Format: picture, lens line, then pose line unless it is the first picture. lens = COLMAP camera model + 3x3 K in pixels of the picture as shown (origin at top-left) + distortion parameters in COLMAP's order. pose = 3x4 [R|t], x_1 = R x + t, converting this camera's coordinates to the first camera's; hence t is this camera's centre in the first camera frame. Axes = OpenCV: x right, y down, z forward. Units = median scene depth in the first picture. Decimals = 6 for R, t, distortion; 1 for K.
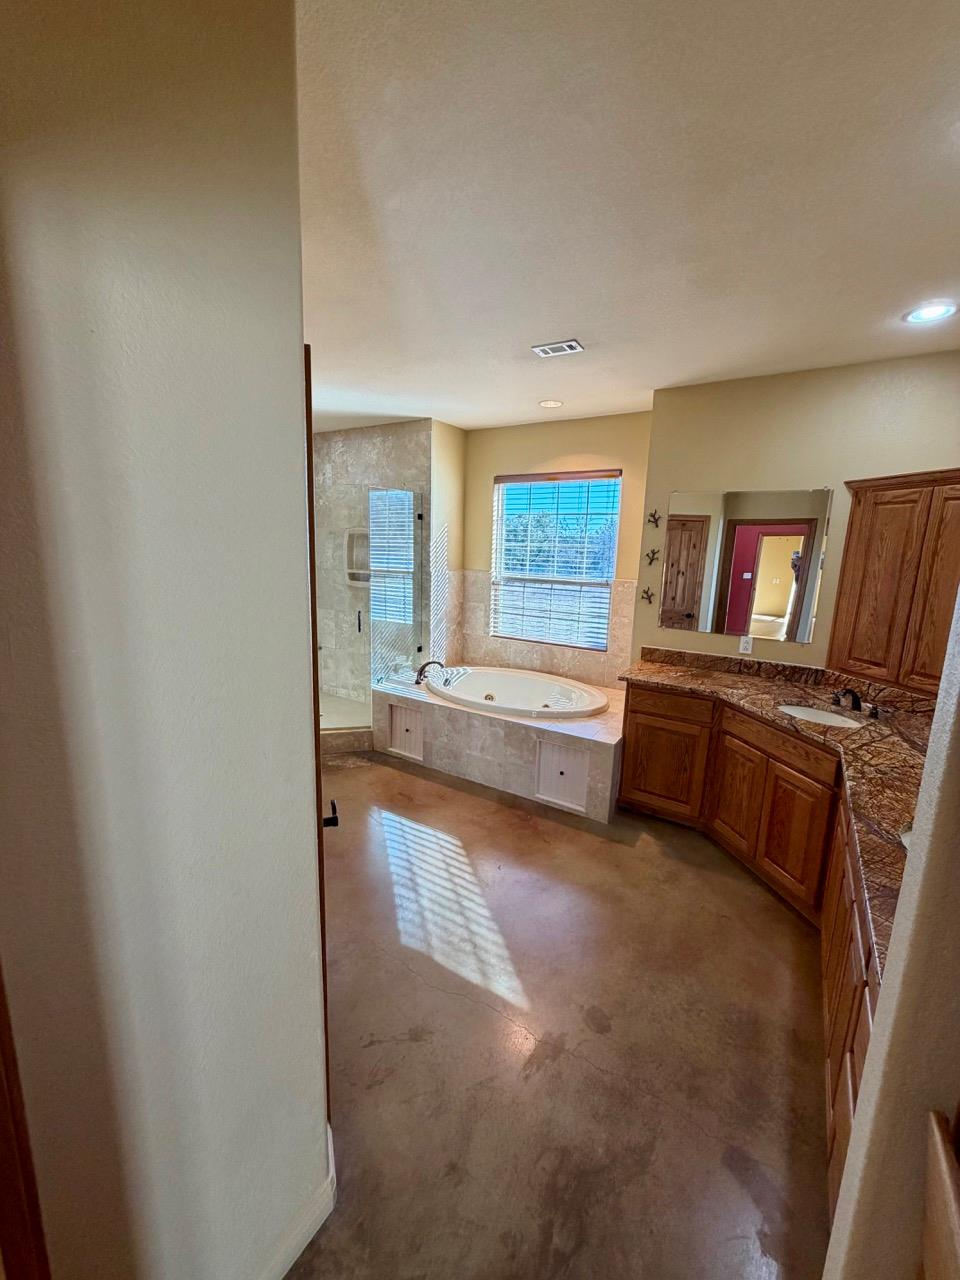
lens RADIAL K [[510.3, 0, 478.4], [0, 510.3, 637.4], [0, 0, 1]] dist [0.000388, 0.000320]
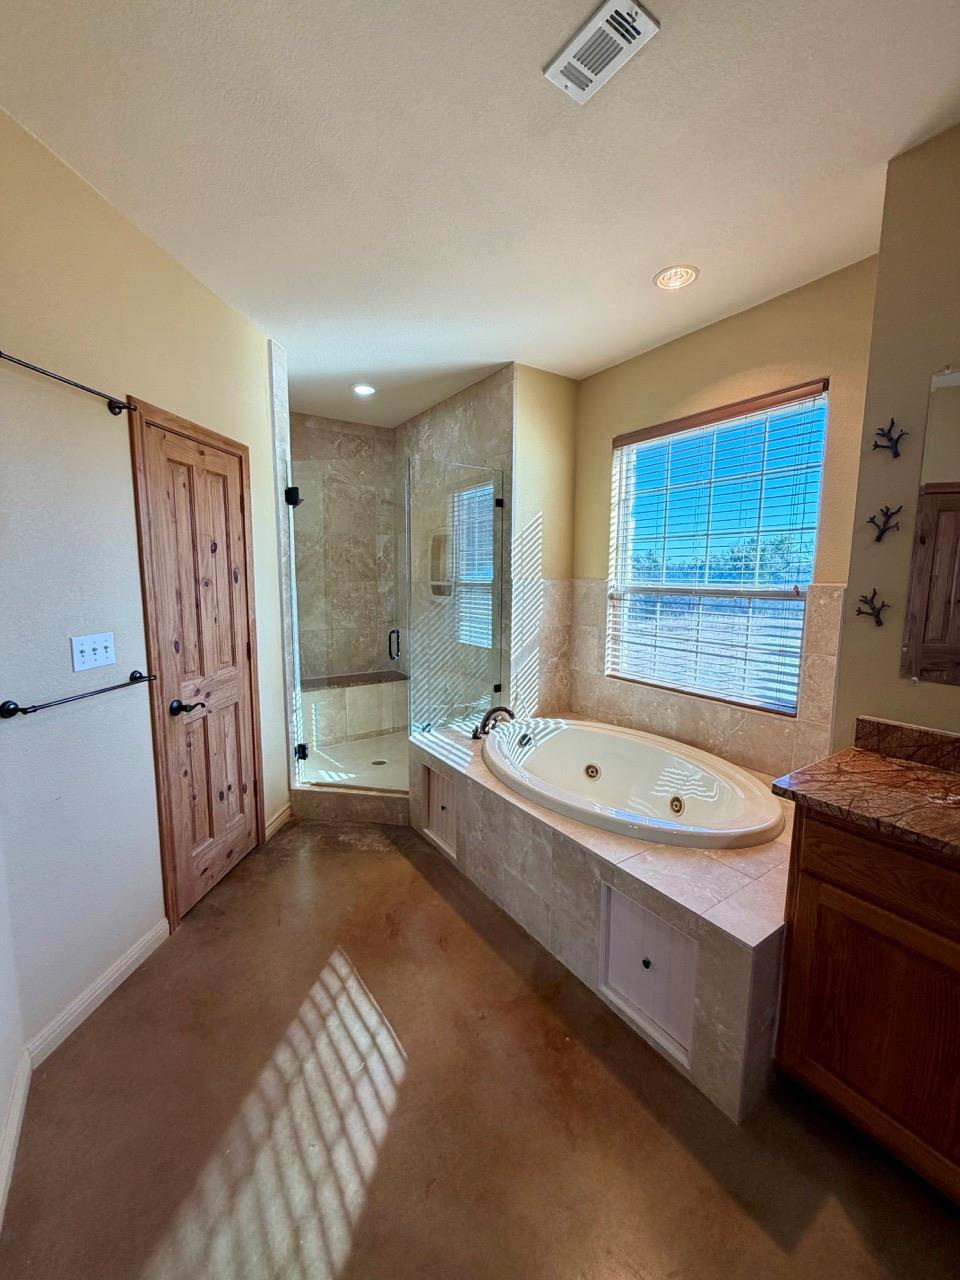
lens RADIAL K [[510.3, 0, 479.0], [0, 510.3, 636.0], [0, 0, 1]] dist [0.000388, 0.000320]
pose [[0.913454, 0.028562, -0.405939, 0.157889], [-0.055778, 0.996907, -0.055370, -0.009242], [0.403102, 0.073220, 0.912221, 0.354426]]
